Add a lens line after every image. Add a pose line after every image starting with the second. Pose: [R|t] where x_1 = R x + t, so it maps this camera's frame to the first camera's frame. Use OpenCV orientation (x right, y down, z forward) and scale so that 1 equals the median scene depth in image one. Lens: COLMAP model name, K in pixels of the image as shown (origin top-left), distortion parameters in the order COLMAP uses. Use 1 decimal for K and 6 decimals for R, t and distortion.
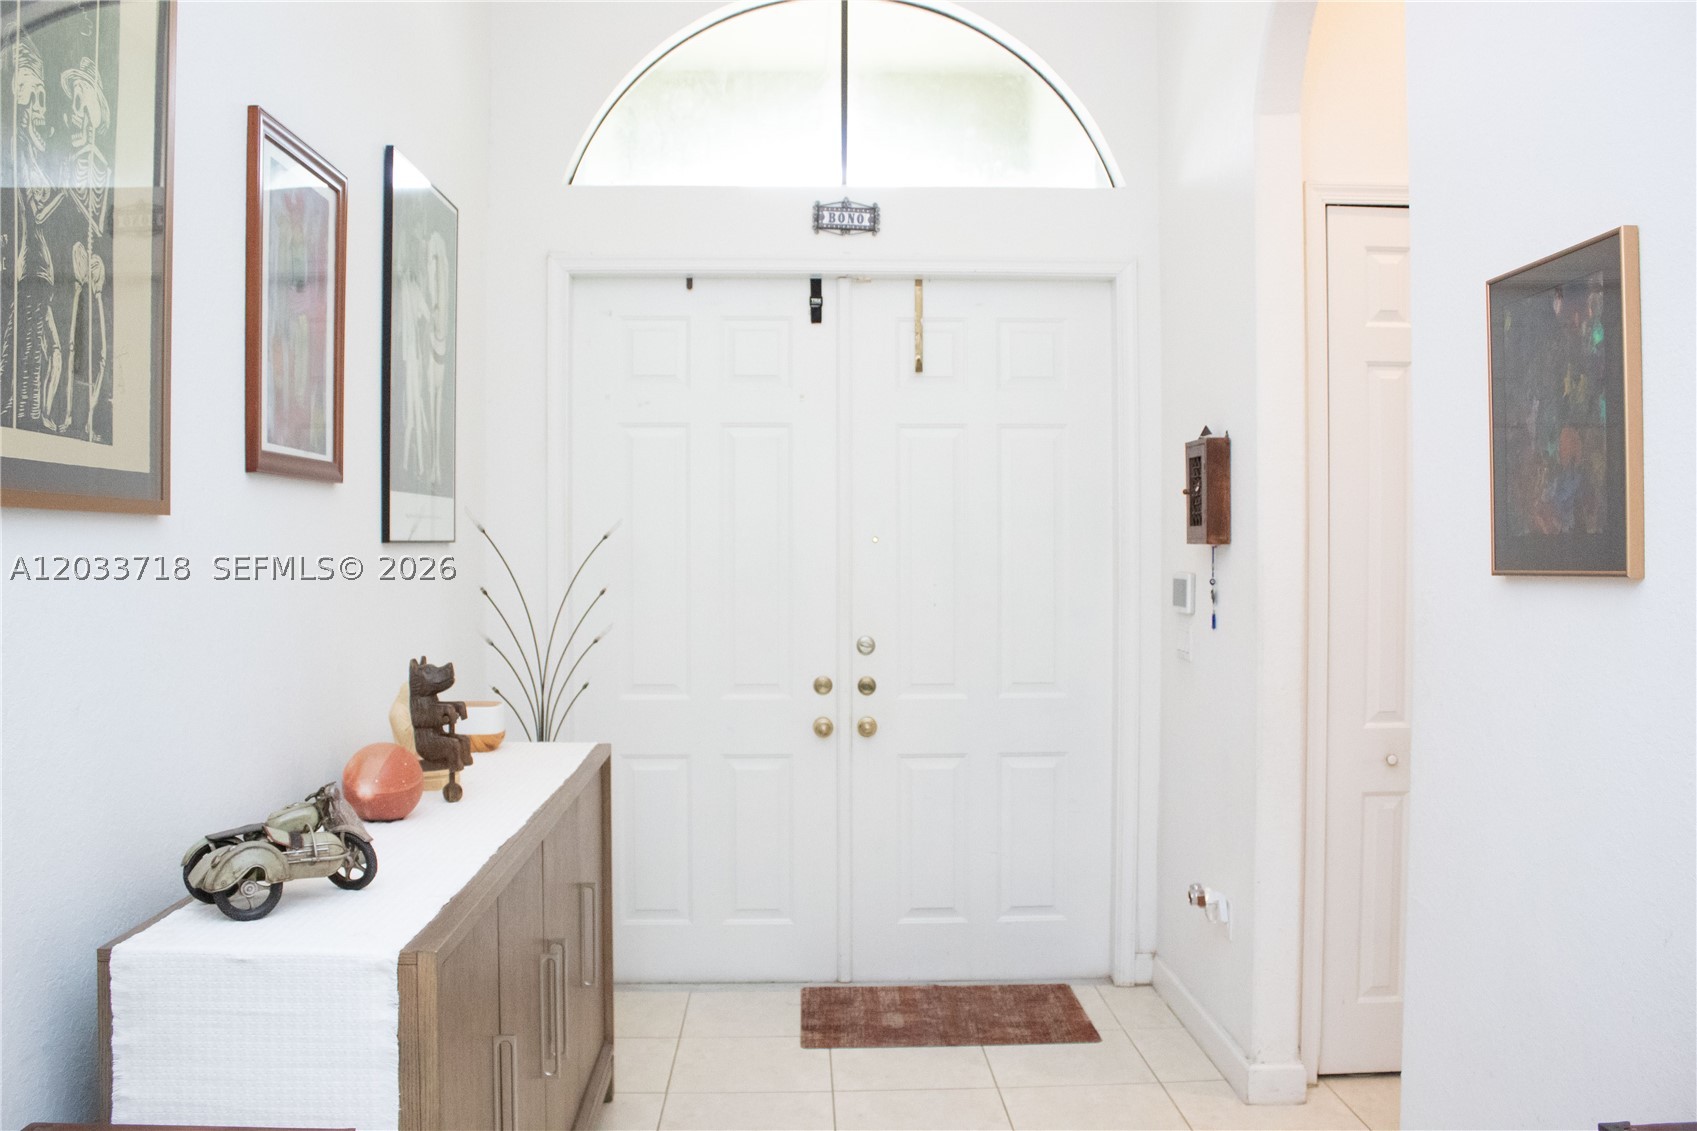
lens RADIAL K [[1486.3, 0, 859.1], [0, 1486.3, 569.0], [0, 0, 1]] dist [-0.176185, 0.199257]
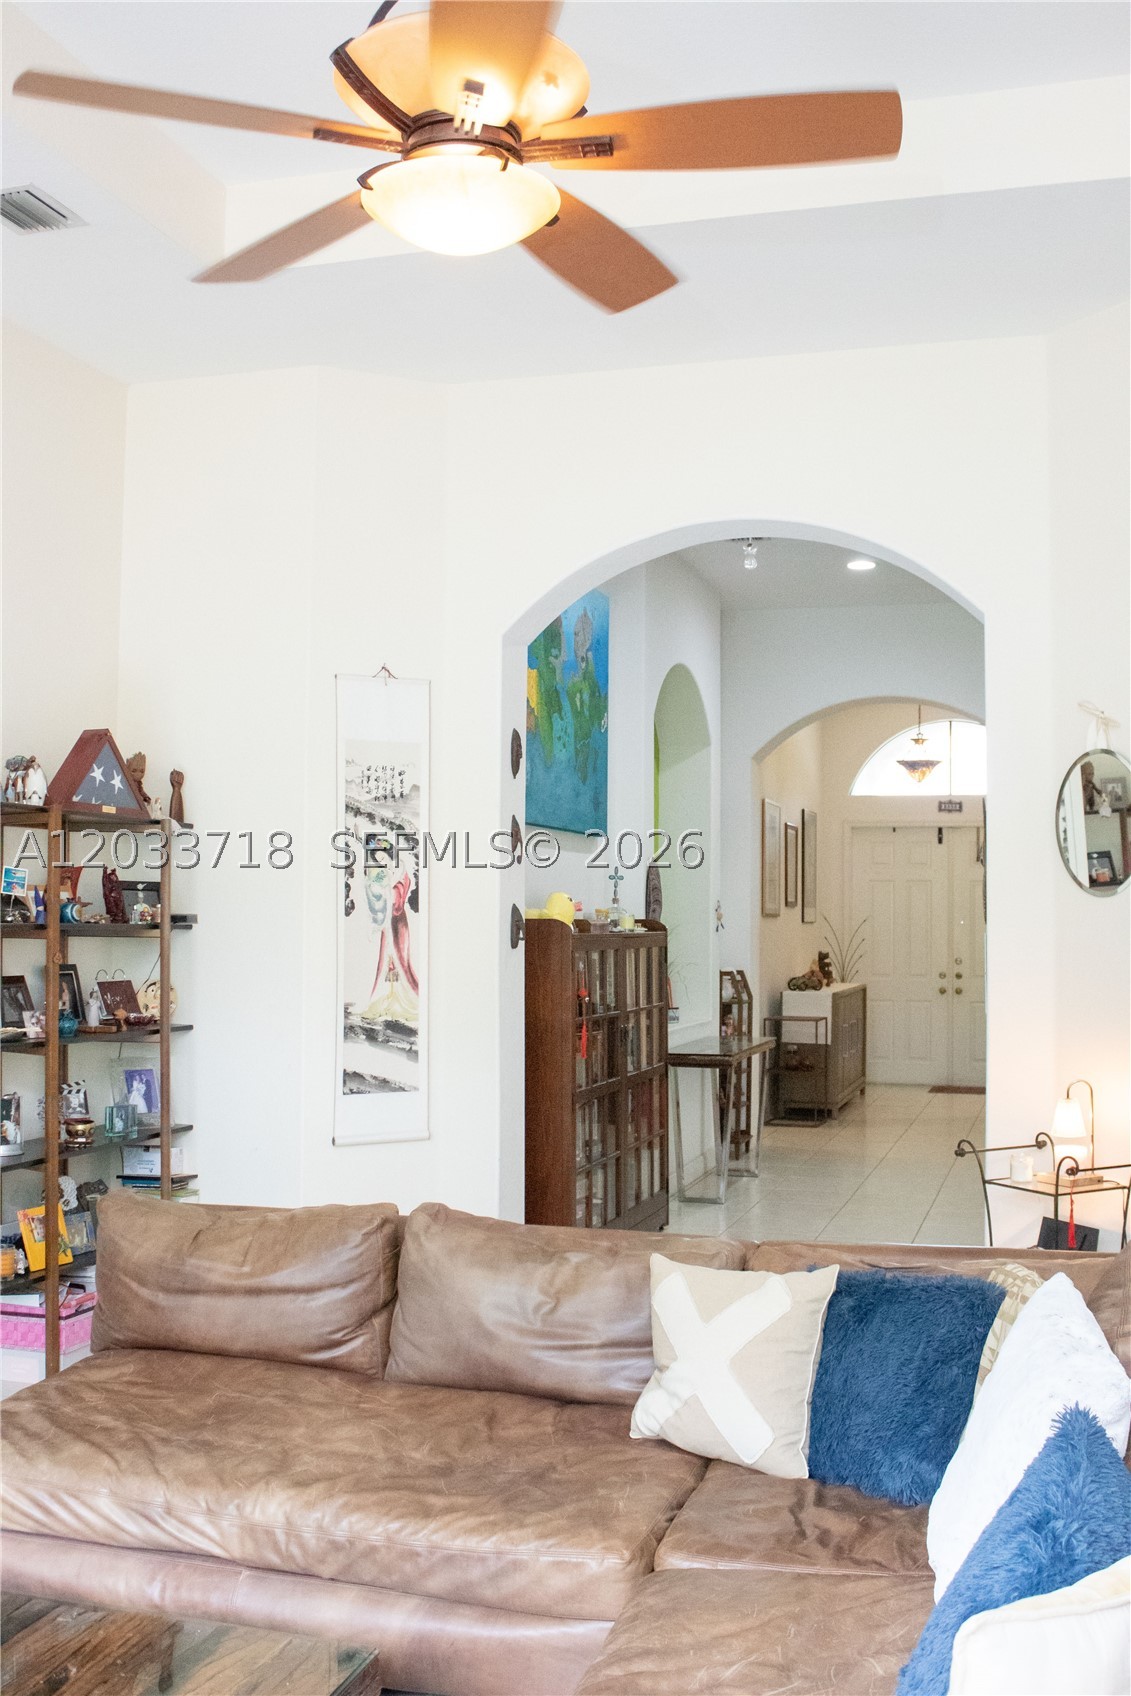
lens RADIAL K [[1735.7, 0, 596.1], [0, 1735.7, 848.2], [0, 0, 1]] dist [-0.129498, 0.156352]
pose [[0.950914, -0.004761, -0.309417, 0.360442], [-0.013681, 0.998257, -0.057406, 0.036324], [0.309152, 0.058821, 0.949192, -2.278282]]
